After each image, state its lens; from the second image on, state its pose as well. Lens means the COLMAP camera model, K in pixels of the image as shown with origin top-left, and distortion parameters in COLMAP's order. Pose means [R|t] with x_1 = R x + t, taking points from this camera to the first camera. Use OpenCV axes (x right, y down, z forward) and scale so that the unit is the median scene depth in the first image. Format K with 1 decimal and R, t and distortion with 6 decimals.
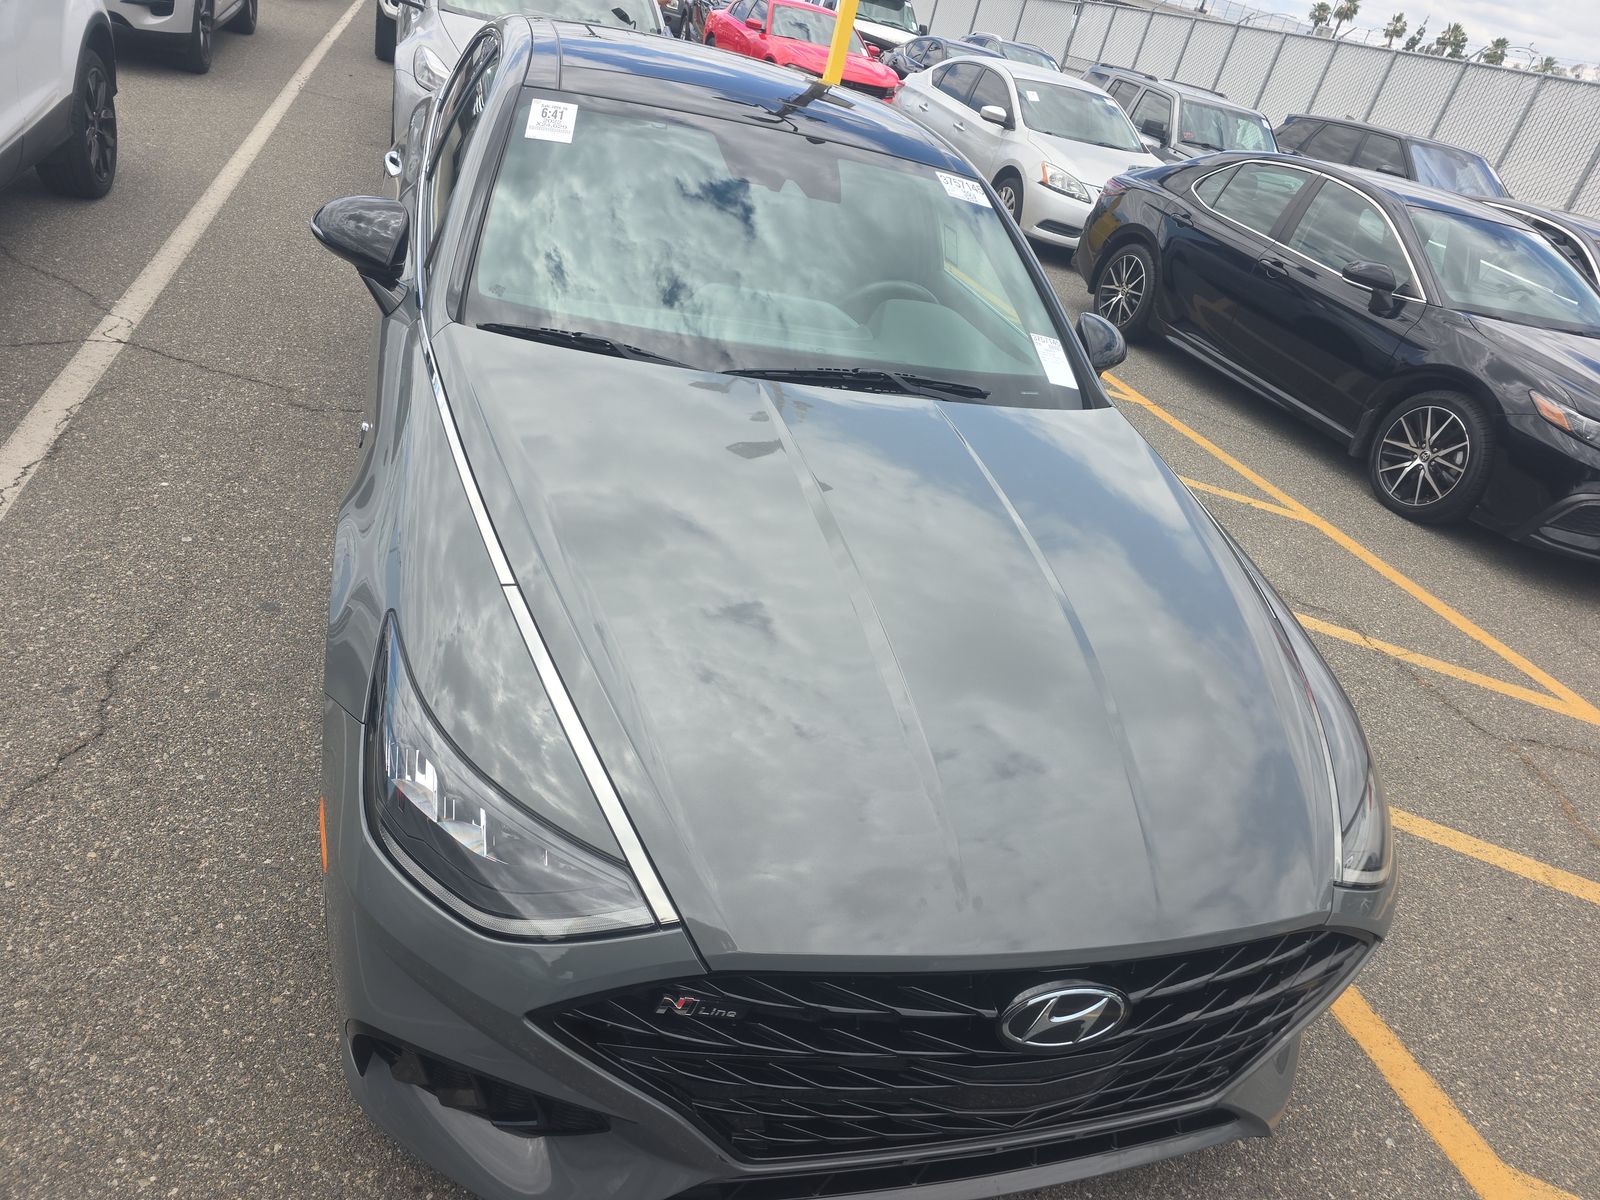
lens RADIAL K [[1075.8, 0, 791.5], [0, 1075.8, 595.8], [0, 0, 1]] dist [0.040919, -0.034740]
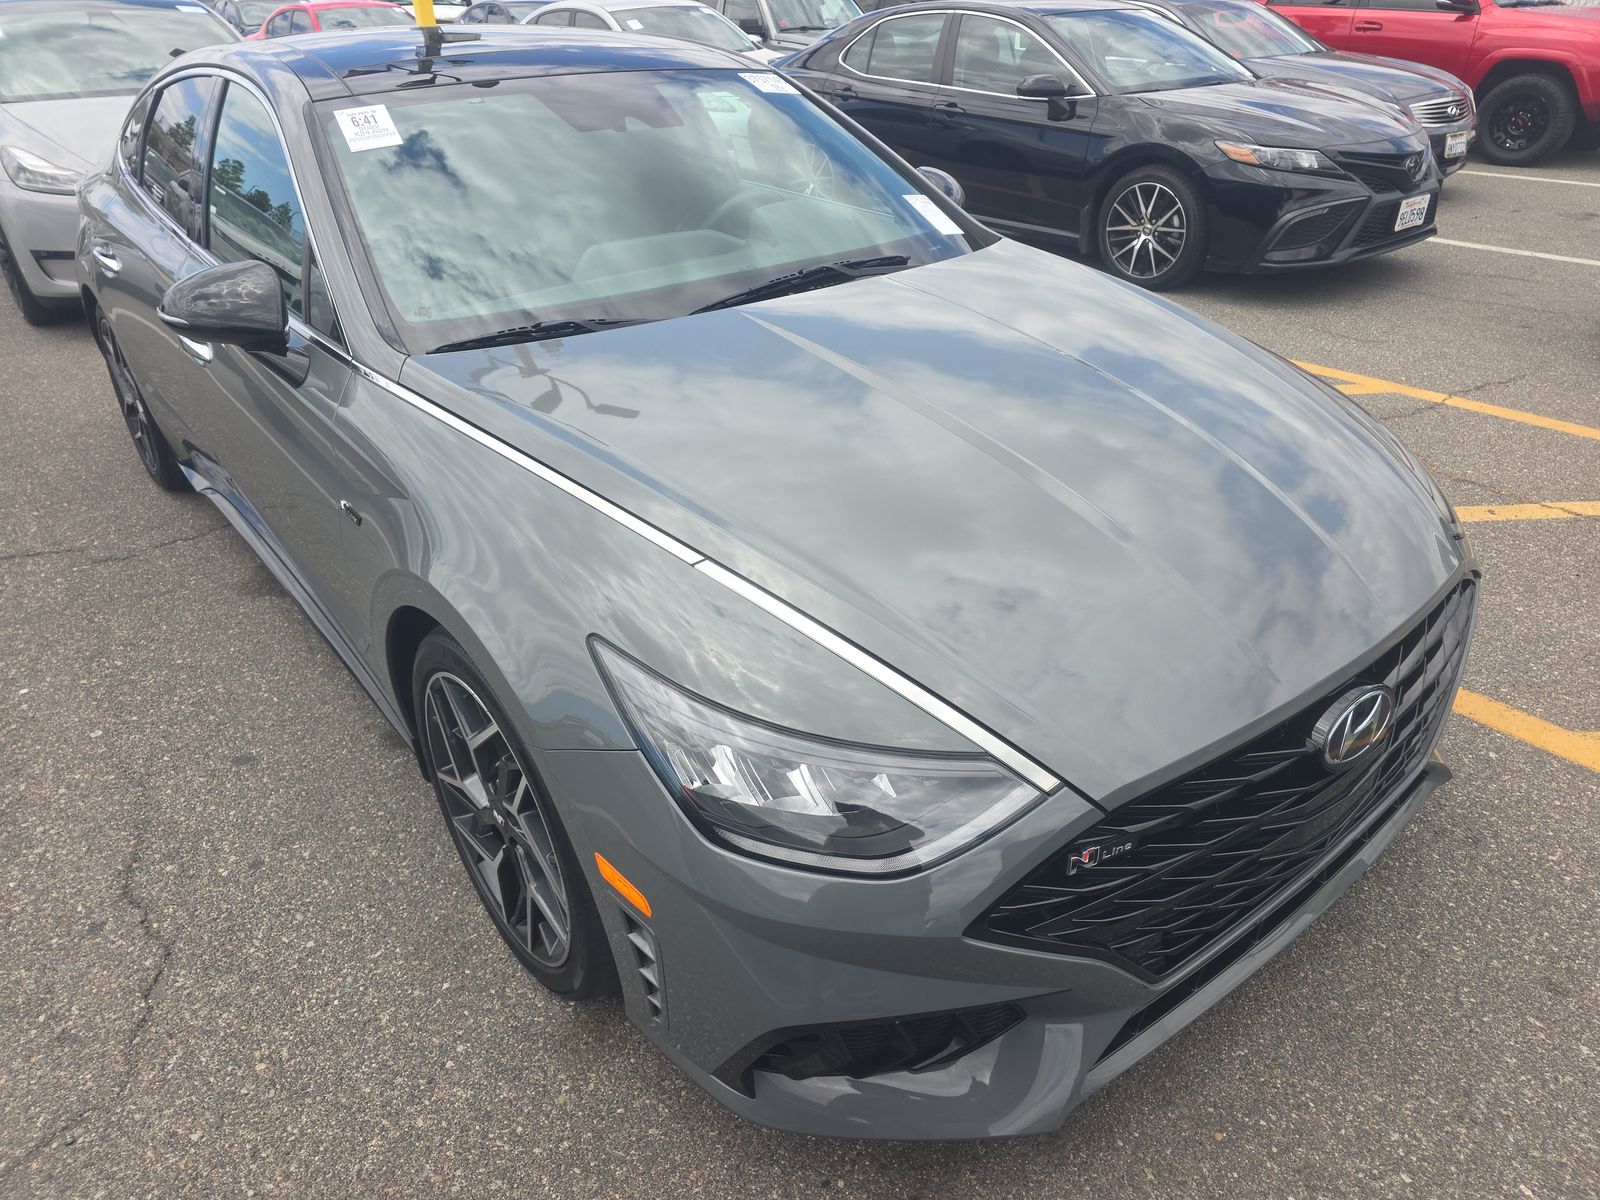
lens RADIAL K [[1075.8, 0, 792.9], [0, 1075.8, 600.2], [0, 0, 1]] dist [0.040919, -0.034740]
pose [[0.898974, -0.384154, 0.210407, -0.259511], [0.375615, 0.923247, 0.080800, -0.015496], [-0.225297, 0.006395, 0.974269, 0.044111]]
